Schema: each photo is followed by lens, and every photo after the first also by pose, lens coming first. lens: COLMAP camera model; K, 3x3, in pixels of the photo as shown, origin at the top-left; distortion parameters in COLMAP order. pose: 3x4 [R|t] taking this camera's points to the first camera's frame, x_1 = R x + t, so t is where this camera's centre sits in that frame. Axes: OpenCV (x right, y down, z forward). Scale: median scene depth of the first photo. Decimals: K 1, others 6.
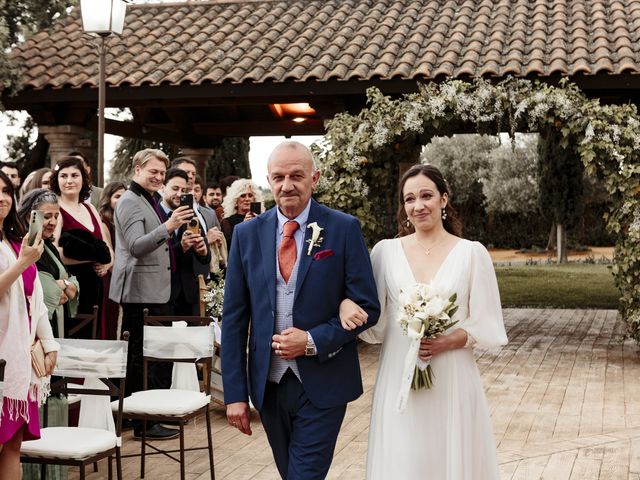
lens RADIAL K [[1135.7, 0, 320.0], [0, 1135.7, 240.0], [0, 0, 1]] dist [-0.039110, -0.120273]
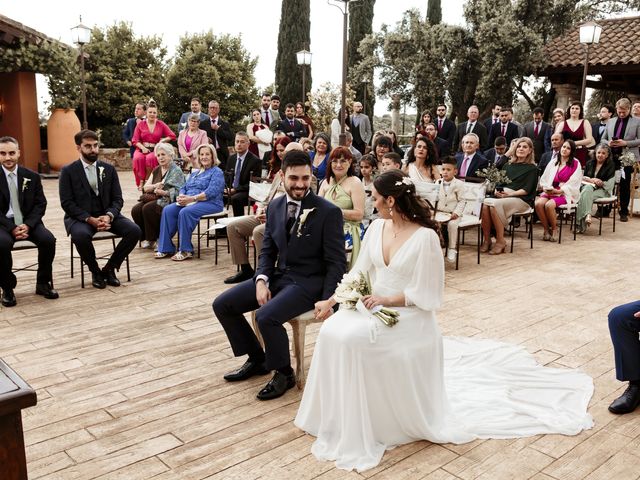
lens RADIAL K [[625.8, 0, 320.0], [0, 625.8, 240.0], [0, 0, 1]] dist [0.002148, 0.005999]
pose [[0.836570, 0.124747, -0.533469, 0.057577], [-0.041918, 0.985452, 0.164705, 0.014231], [0.546254, -0.115426, 0.829628, -0.287671]]
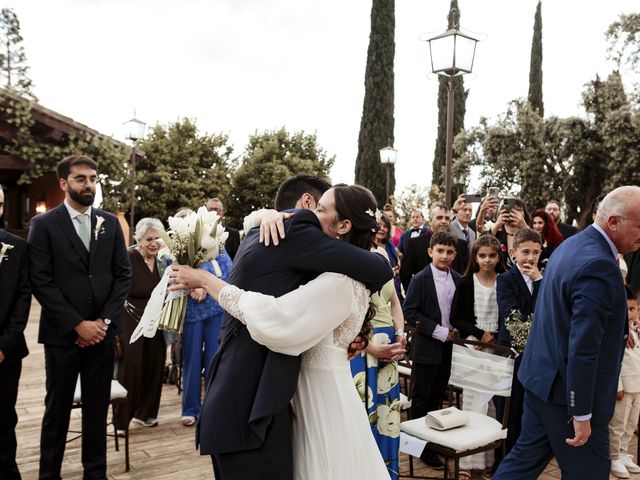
lens RADIAL K [[680.4, 0, 320.0], [0, 680.4, 240.0], [0, 0, 1]] dist [0.001910, 0.007488]
pose [[0.765609, 0.042032, -0.641932, -0.030412], [-0.051223, 0.998678, 0.004300, 0.007795], [0.641264, 0.029590, 0.766749, -0.173465]]
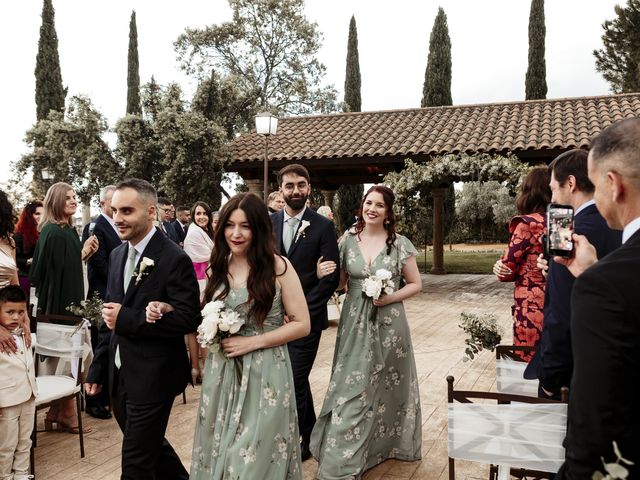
lens RADIAL K [[608.6, 0, 320.0], [0, 608.6, 240.0], [0, 0, 1]] dist [-0.005973, 0.006614]
pose [[0.988098, 0.004703, -0.153755, 0.057610], [-0.004213, 0.999985, 0.003513, 0.001385], [0.153770, -0.002823, 0.988103, -0.048717]]
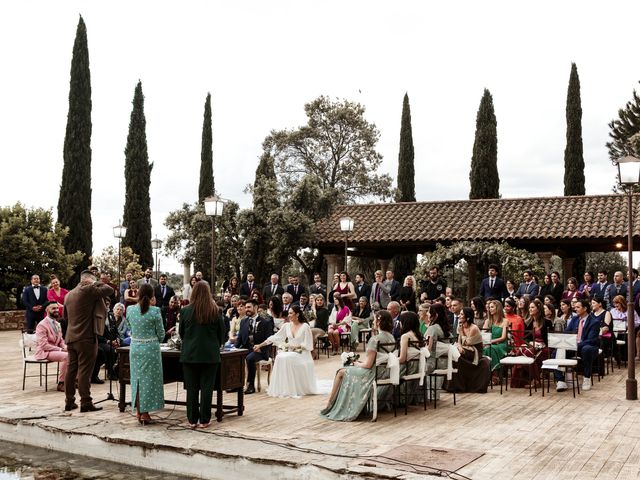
lens RADIAL K [[786.6, 0, 320.0], [0, 786.6, 240.0], [0, 0, 1]] dist [-0.050342, -0.022983]
pose [[0.976224, -0.003531, -0.216733, 0.184372], [-0.014576, 0.996535, -0.081888, 0.025936], [0.216272, 0.083100, 0.972790, -1.002708]]
